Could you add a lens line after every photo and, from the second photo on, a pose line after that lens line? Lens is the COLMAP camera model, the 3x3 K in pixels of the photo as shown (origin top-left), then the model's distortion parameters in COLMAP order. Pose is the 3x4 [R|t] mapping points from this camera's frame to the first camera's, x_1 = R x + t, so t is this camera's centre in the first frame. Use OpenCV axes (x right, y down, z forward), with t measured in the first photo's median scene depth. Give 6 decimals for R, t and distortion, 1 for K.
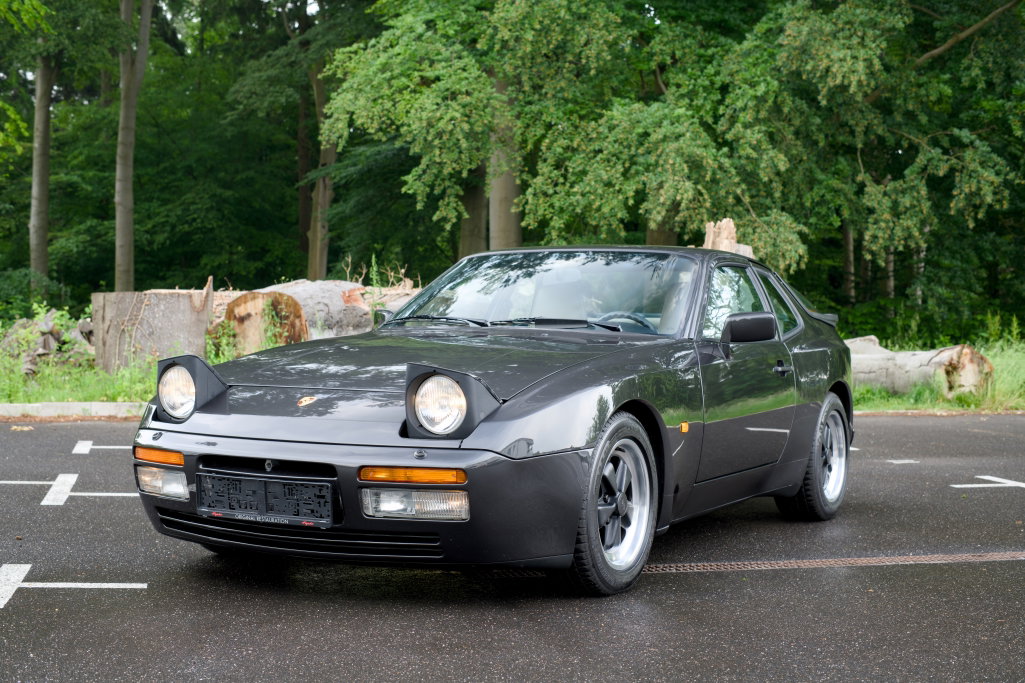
lens RADIAL K [[1552.3, 0, 512.5], [0, 1552.3, 341.5], [0, 0, 1]] dist [-0.126729, 0.176494]
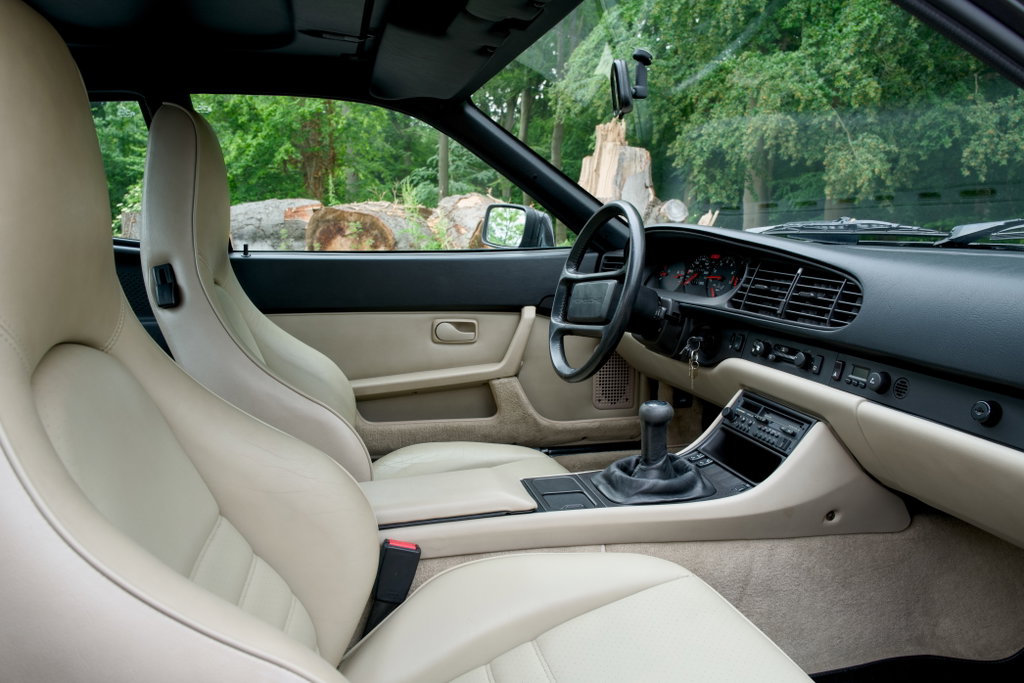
lens RADIAL K [[771.4, 0, 512.0], [0, 771.4, 341.5], [0, 0, 1]] dist [-0.005026, 0.008996]
pose [[0.880699, 0.052925, -0.470710, 0.210785], [0.000888, 0.993552, 0.113372, 0.001104], [0.473675, -0.100265, 0.874974, 0.368164]]
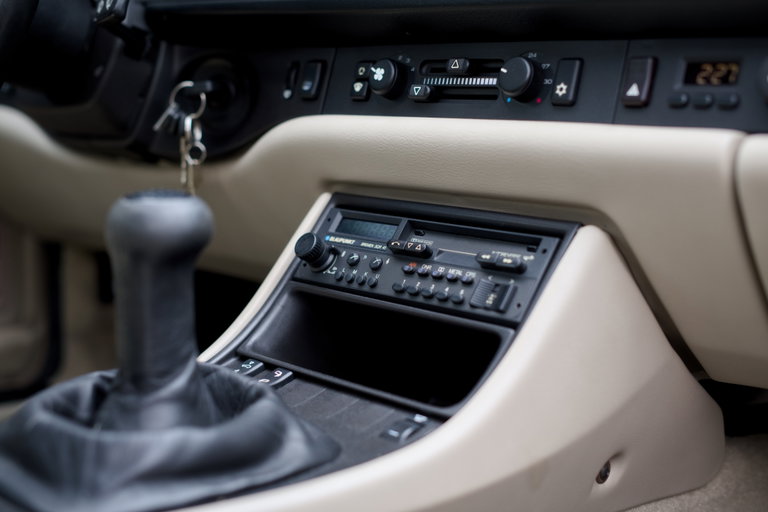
lens RADIAL K [[1163.1, 0, 384.0], [0, 1163.1, 256.0], [0, 0, 1]] dist [-0.126729, 0.176494]
pose [[0.999567, 0.002542, 0.029303, 0.197310], [-0.005525, 0.994752, 0.102168, 0.011275], [-0.028889, -0.102285, 0.994336, 0.396747]]
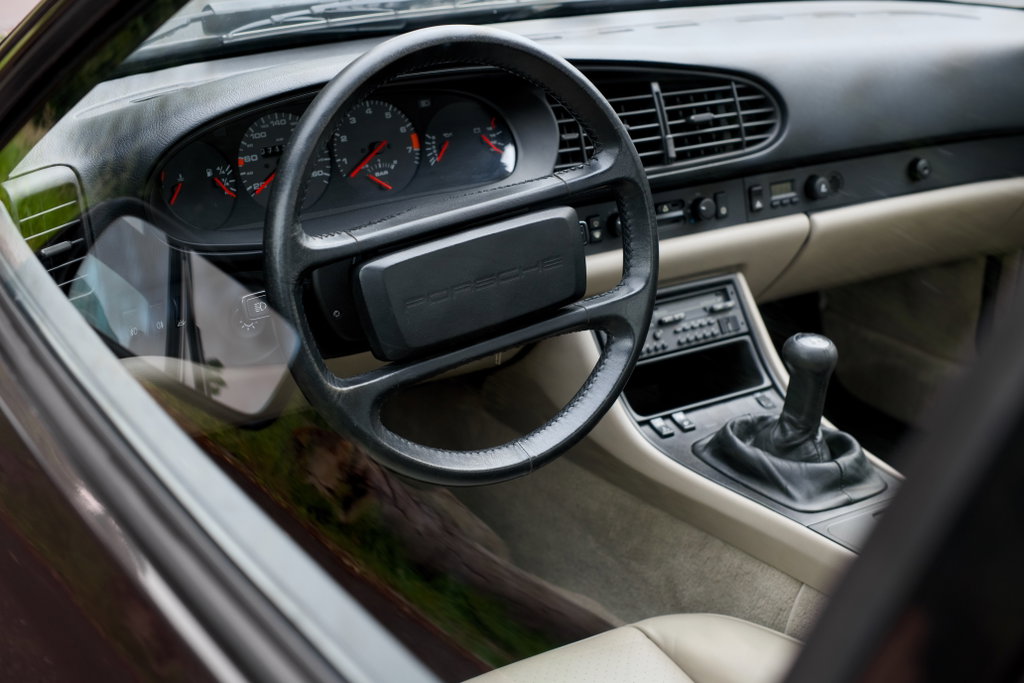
lens RADIAL K [[1492.9, 0, 512.0], [0, 1492.9, 341.5], [0, 0, 1]] dist [-0.075709, 0.019813]
pose [[0.136346, -0.387544, 0.911712, 0.123331], [0.004996, 0.920564, 0.390560, -0.015916], [-0.990649, -0.048697, 0.127452, 0.431621]]
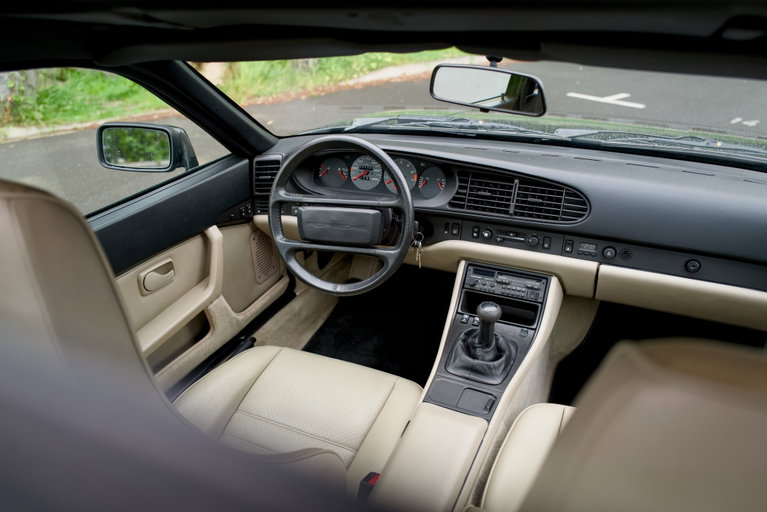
lens RADIAL K [[577.8, 0, 383.5], [0, 577.8, 256.0], [0, 0, 1]] dist [-0.005026, 0.008996]
pose [[0.910120, -0.213627, 0.355029, 0.160619], [0.047122, 0.904648, 0.423545, -0.019418], [-0.411657, -0.368747, 0.833405, 0.380434]]
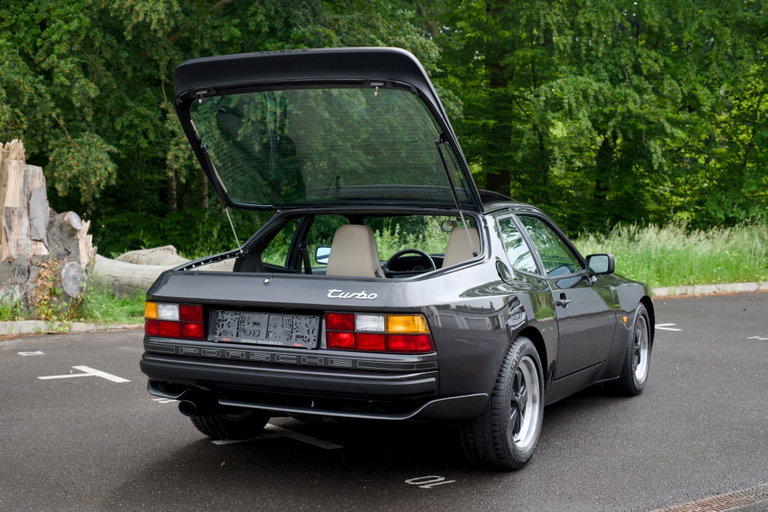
lens RADIAL K [[1145.8, 0, 384.0], [0, 1145.8, 256.0], [0, 0, 1]] dist [-0.069256, -0.009563]
pose [[0.924033, -0.020404, 0.381768, 0.049946], [0.012292, 0.999644, 0.023675, -0.011763], [-0.382115, -0.017184, 0.923955, 0.145304]]
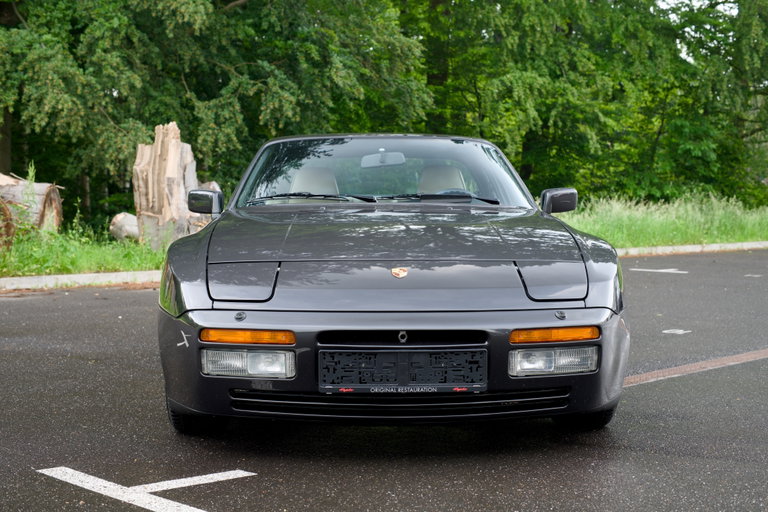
lens RADIAL K [[1145.8, 0, 384.0], [0, 1145.8, 256.0], [0, 0, 1]] dist [-0.069256, -0.009563]
pose [[0.863979, -0.034149, 0.502368, -0.122746], [0.020026, 0.999239, 0.033483, 0.000502], [-0.503129, -0.018869, 0.864005, 0.081347]]
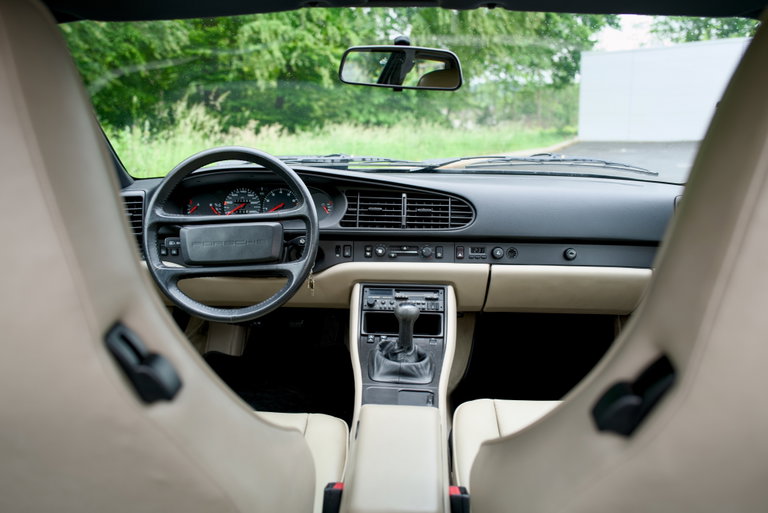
lens RADIAL K [[578.5, 0, 384.0], [0, 578.5, 256.5], [0, 0, 1]] dist [-0.005026, 0.008996]
pose [[0.701462, -0.172314, 0.691562, 0.149131], [0.028011, 0.976248, 0.214836, -0.005504], [-0.712156, -0.131328, 0.689628, 0.386332]]
